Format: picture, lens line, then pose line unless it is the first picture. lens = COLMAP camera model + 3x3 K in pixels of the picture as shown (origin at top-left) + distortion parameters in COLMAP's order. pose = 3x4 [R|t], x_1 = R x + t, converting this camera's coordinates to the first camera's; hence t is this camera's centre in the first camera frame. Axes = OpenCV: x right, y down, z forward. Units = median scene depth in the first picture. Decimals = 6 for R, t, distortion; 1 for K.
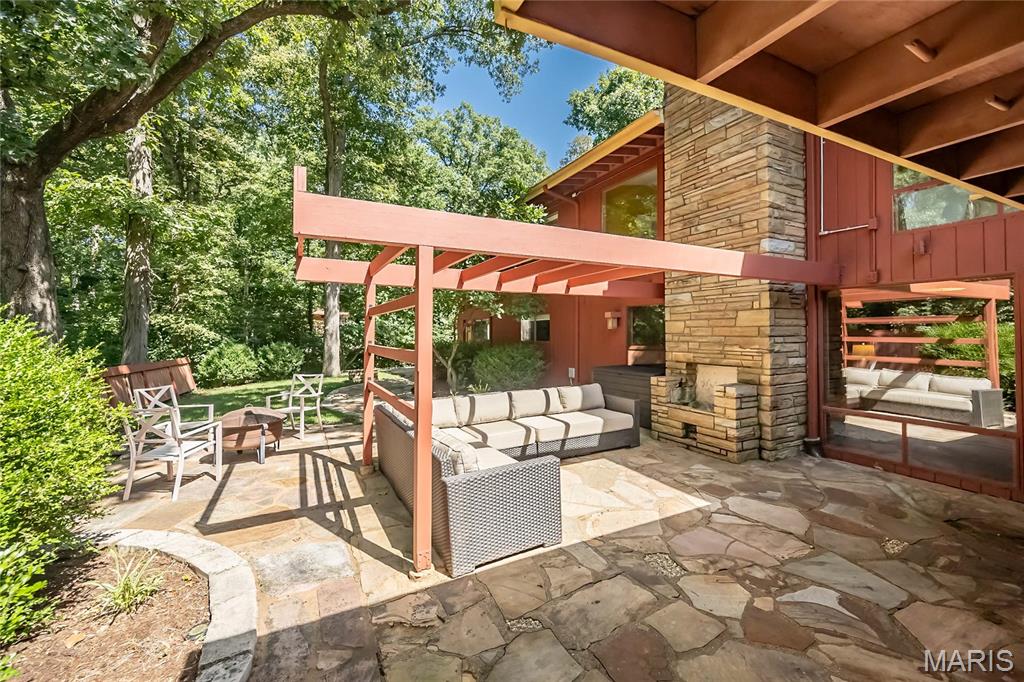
lens RADIAL K [[410.8, 0, 509.4], [0, 410.8, 331.9], [0, 0, 1]] dist [0.000428, 0.000237]
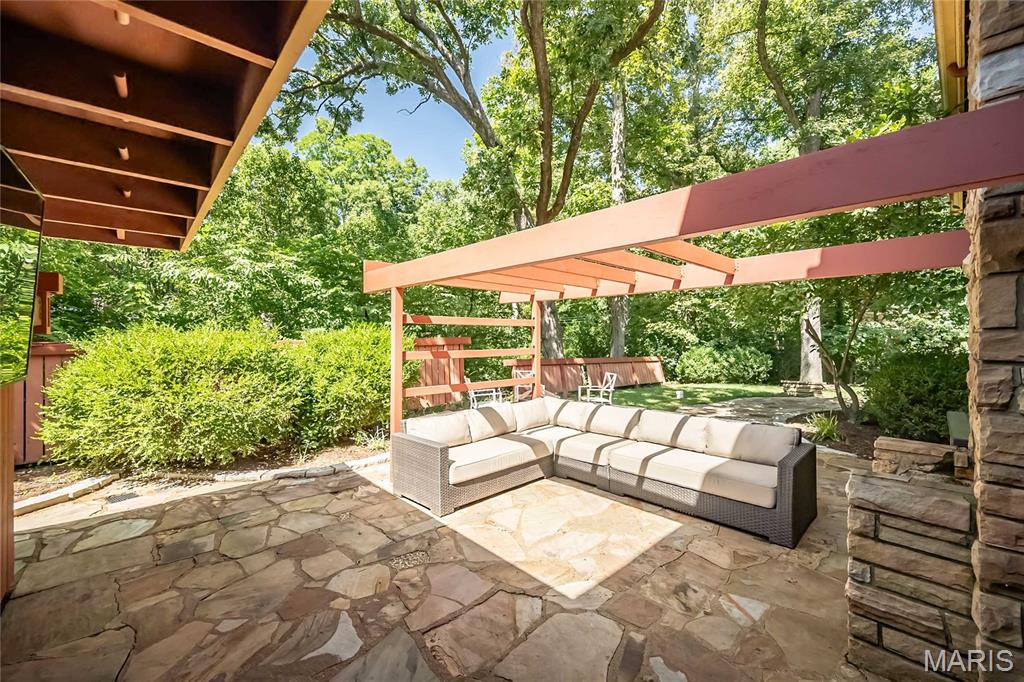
lens RADIAL K [[410.8, 0, 500.8], [0, 410.8, 339.9], [0, 0, 1]] dist [0.000428, 0.000237]
pose [[0.273187, 0.011851, -0.961888, 0.823103], [0.000437, 0.999922, 0.012443, -0.010392], [0.961961, -0.003819, 0.273161, 0.528502]]
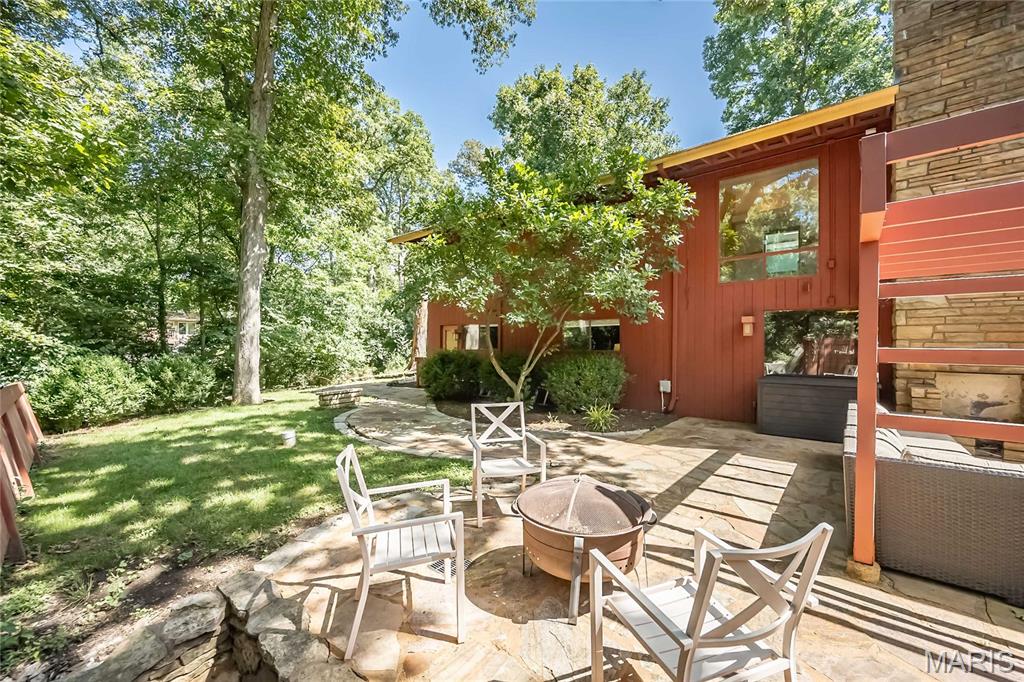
lens RADIAL K [[410.8, 0, 508.0], [0, 410.8, 346.5], [0, 0, 1]] dist [0.000428, 0.000237]
pose [[0.926791, 0.003846, 0.375557, -1.089831], [-0.006273, 0.999967, 0.005241, 0.028606], [-0.375524, -0.007213, 0.926784, 0.712050]]
